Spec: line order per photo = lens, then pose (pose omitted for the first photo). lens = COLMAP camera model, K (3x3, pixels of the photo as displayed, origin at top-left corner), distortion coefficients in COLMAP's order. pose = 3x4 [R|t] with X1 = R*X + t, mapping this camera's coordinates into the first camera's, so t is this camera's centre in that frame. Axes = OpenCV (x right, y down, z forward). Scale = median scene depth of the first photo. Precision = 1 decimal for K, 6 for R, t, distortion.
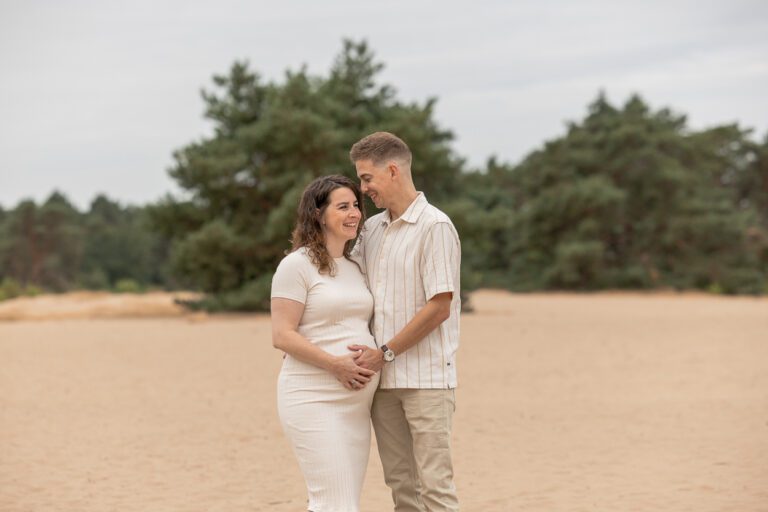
lens RADIAL K [[4369.5, 0, 384.0], [0, 4369.5, 256.0], [0, 0, 1]] dist [-0.131116, -5.586168]
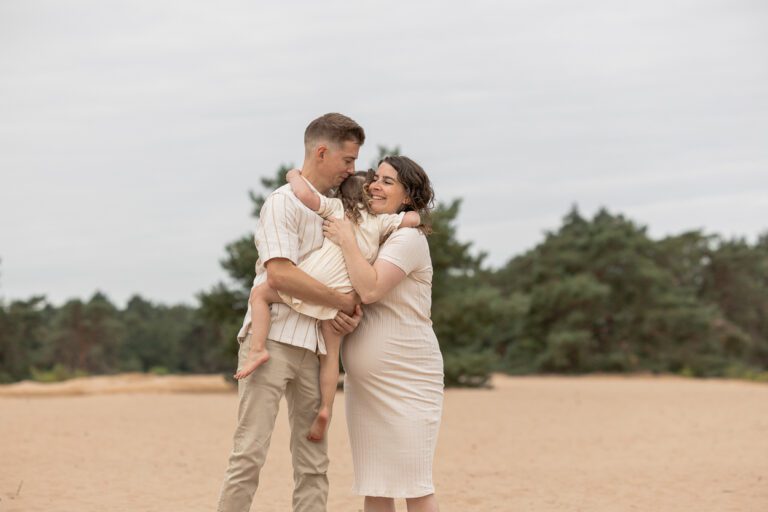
lens RADIAL K [[2886.0, 0, 384.0], [0, 2886.0, 256.0], [0, 0, 1]] dist [-0.091271, 0.028248]
pose [[0.998311, 0.006038, 0.057784, -0.047706], [-0.003420, 0.998968, -0.045301, 0.011530], [-0.057998, 0.045027, 0.997301, 0.245335]]
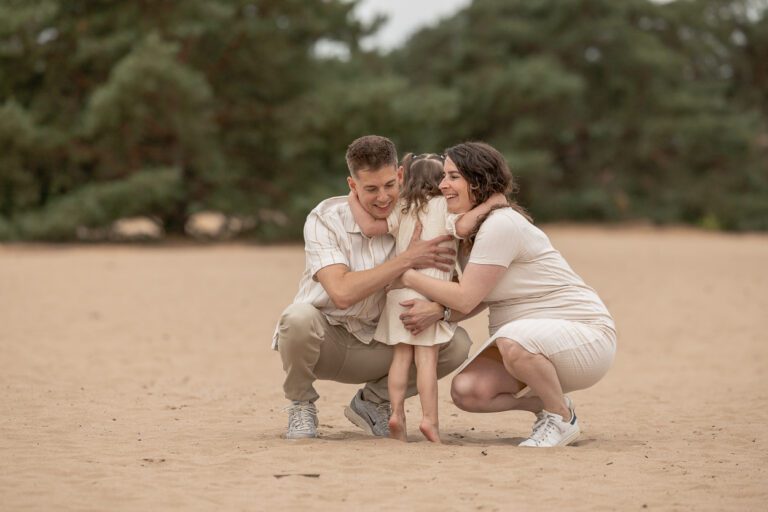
lens RADIAL K [[4369.5, 0, 384.0], [0, 4369.5, 256.0], [0, 0, 1]] dist [-0.131116, -5.586168]
pose [[0.993356, 0.012778, 0.114373, -0.053692], [-0.012903, 0.999917, 0.000348, 0.013025], [-0.114359, -0.001821, 0.993438, 0.322007]]
